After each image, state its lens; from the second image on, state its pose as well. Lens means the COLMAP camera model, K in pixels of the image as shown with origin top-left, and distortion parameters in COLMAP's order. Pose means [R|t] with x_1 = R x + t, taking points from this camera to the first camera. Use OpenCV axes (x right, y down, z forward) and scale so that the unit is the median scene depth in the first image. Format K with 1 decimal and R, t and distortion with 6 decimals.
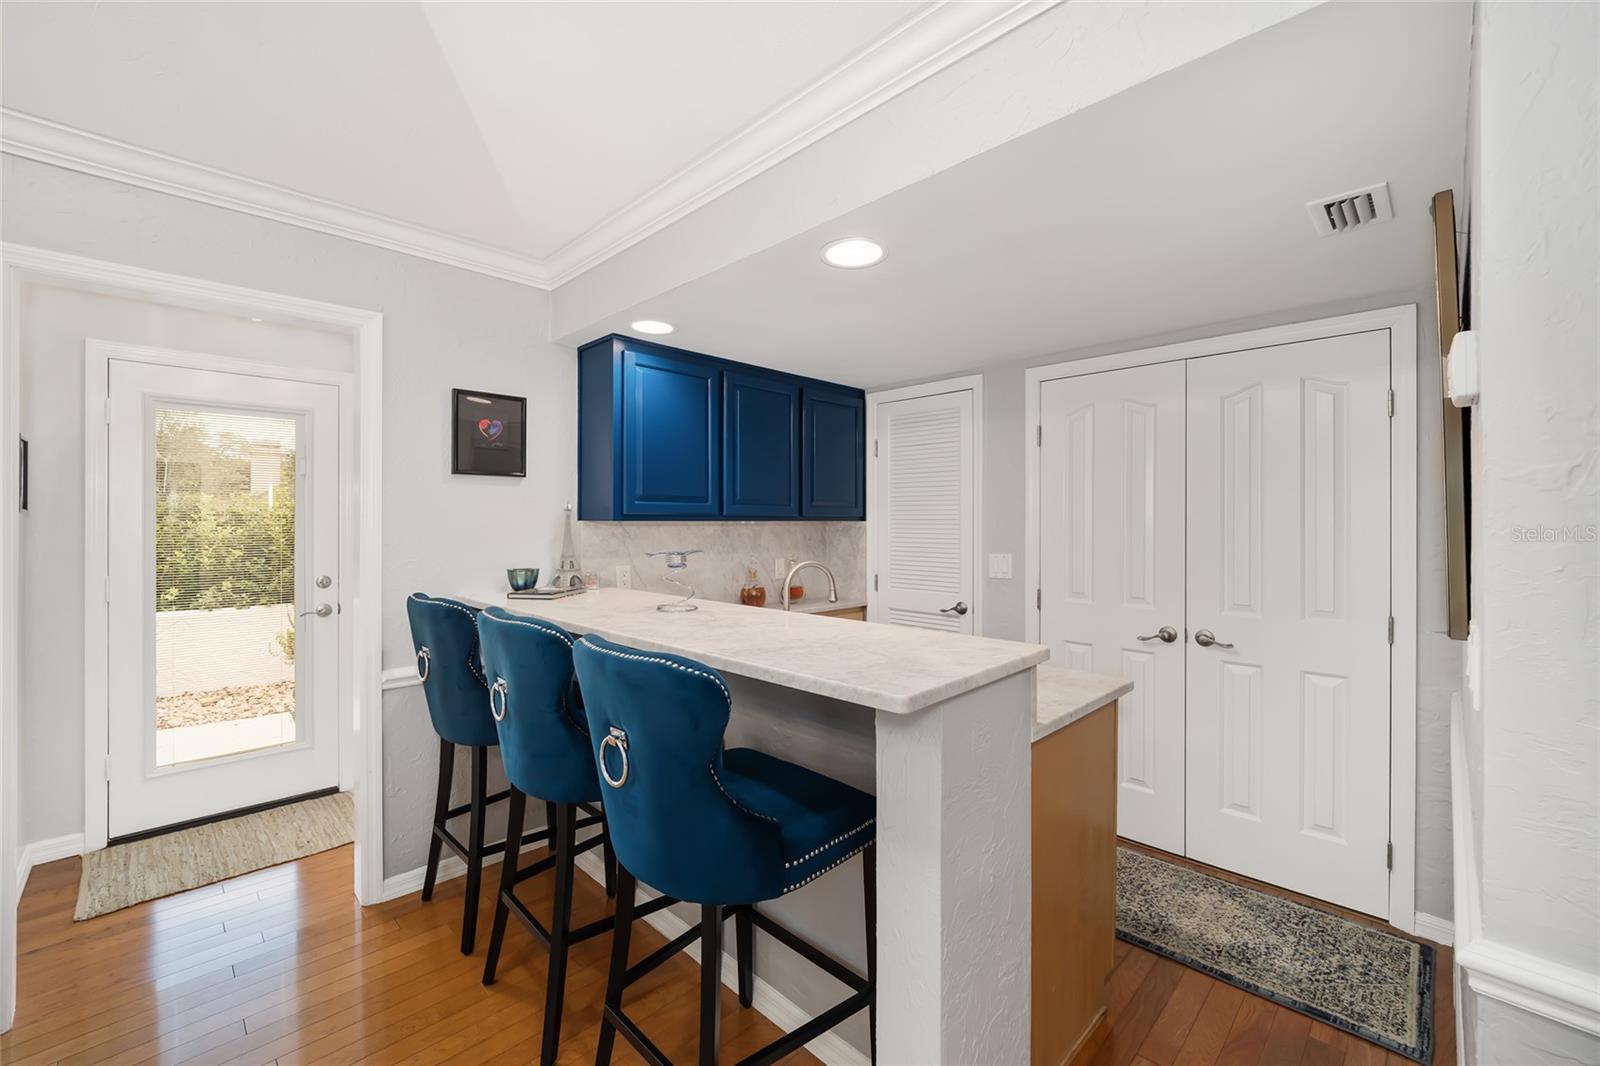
lens RADIAL K [[654.4, 0, 794.0], [0, 654.4, 520.0], [0, 0, 1]] dist [-0.005559, -0.000435]
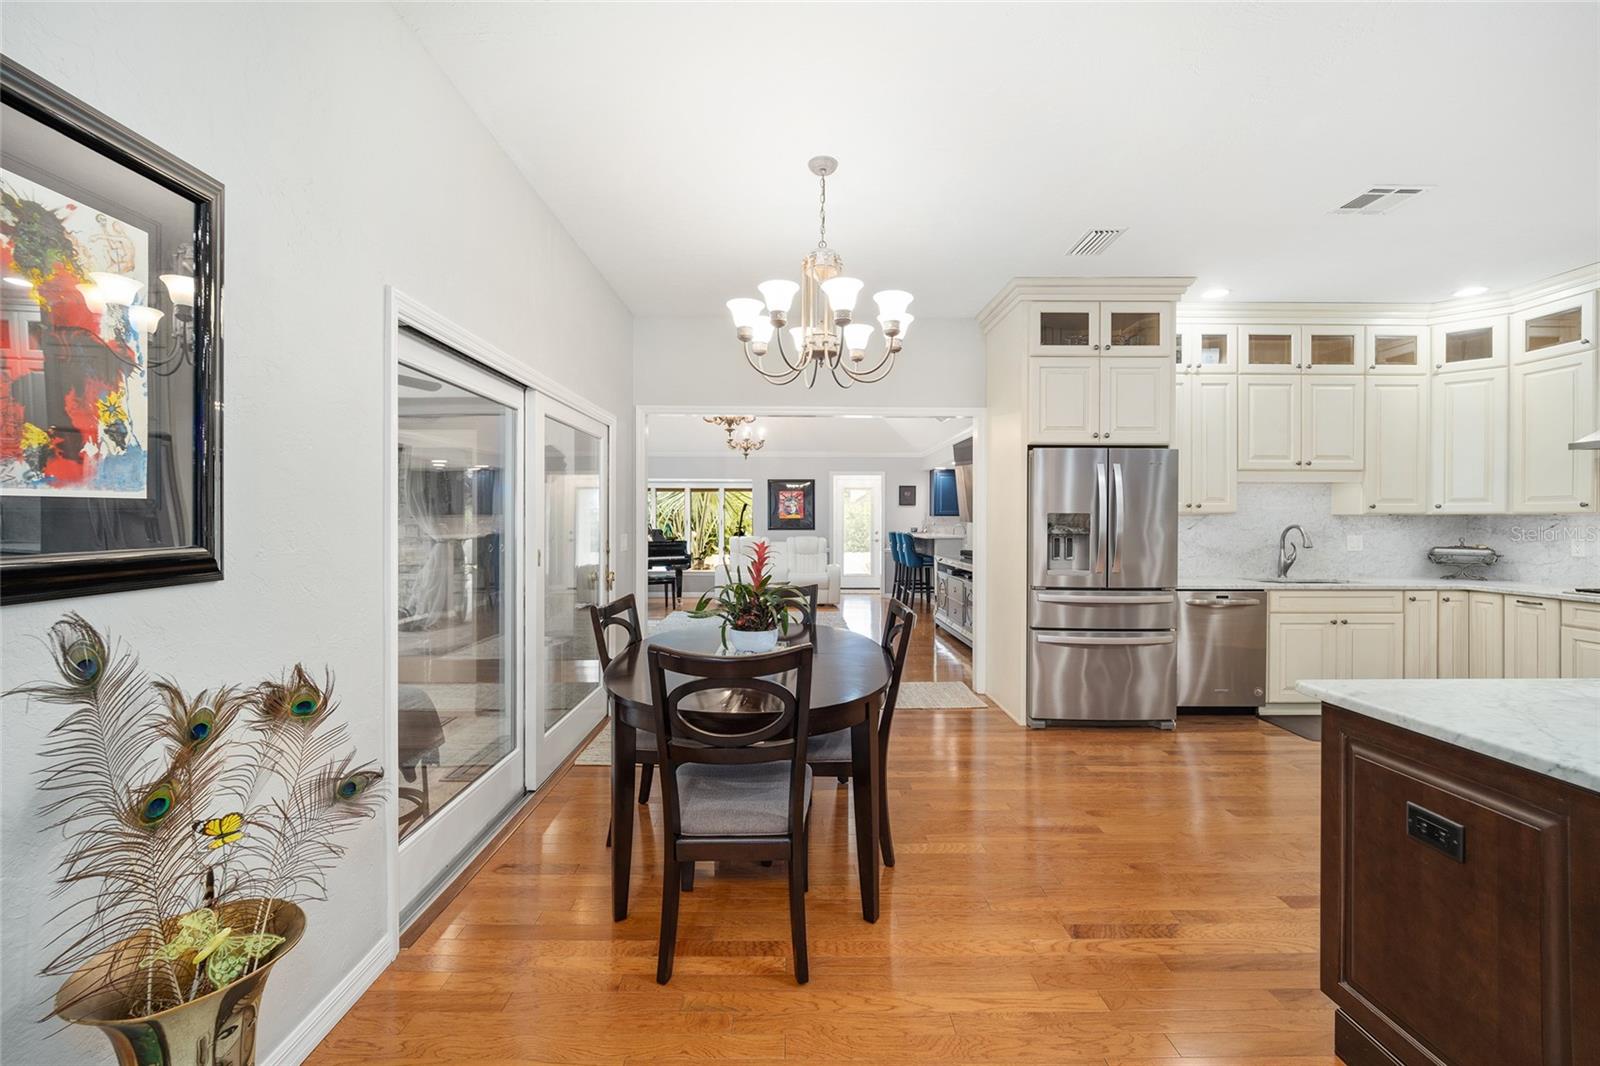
lens RADIAL K [[654.4, 0, 794.0], [0, 654.4, 520.0], [0, 0, 1]] dist [-0.005559, -0.000435]
pose [[0.712964, 0.001896, -0.701199, 1.924099], [-0.000105, 0.999997, 0.002597, 0.013895], [0.701201, -0.001777, 0.712961, -2.456233]]
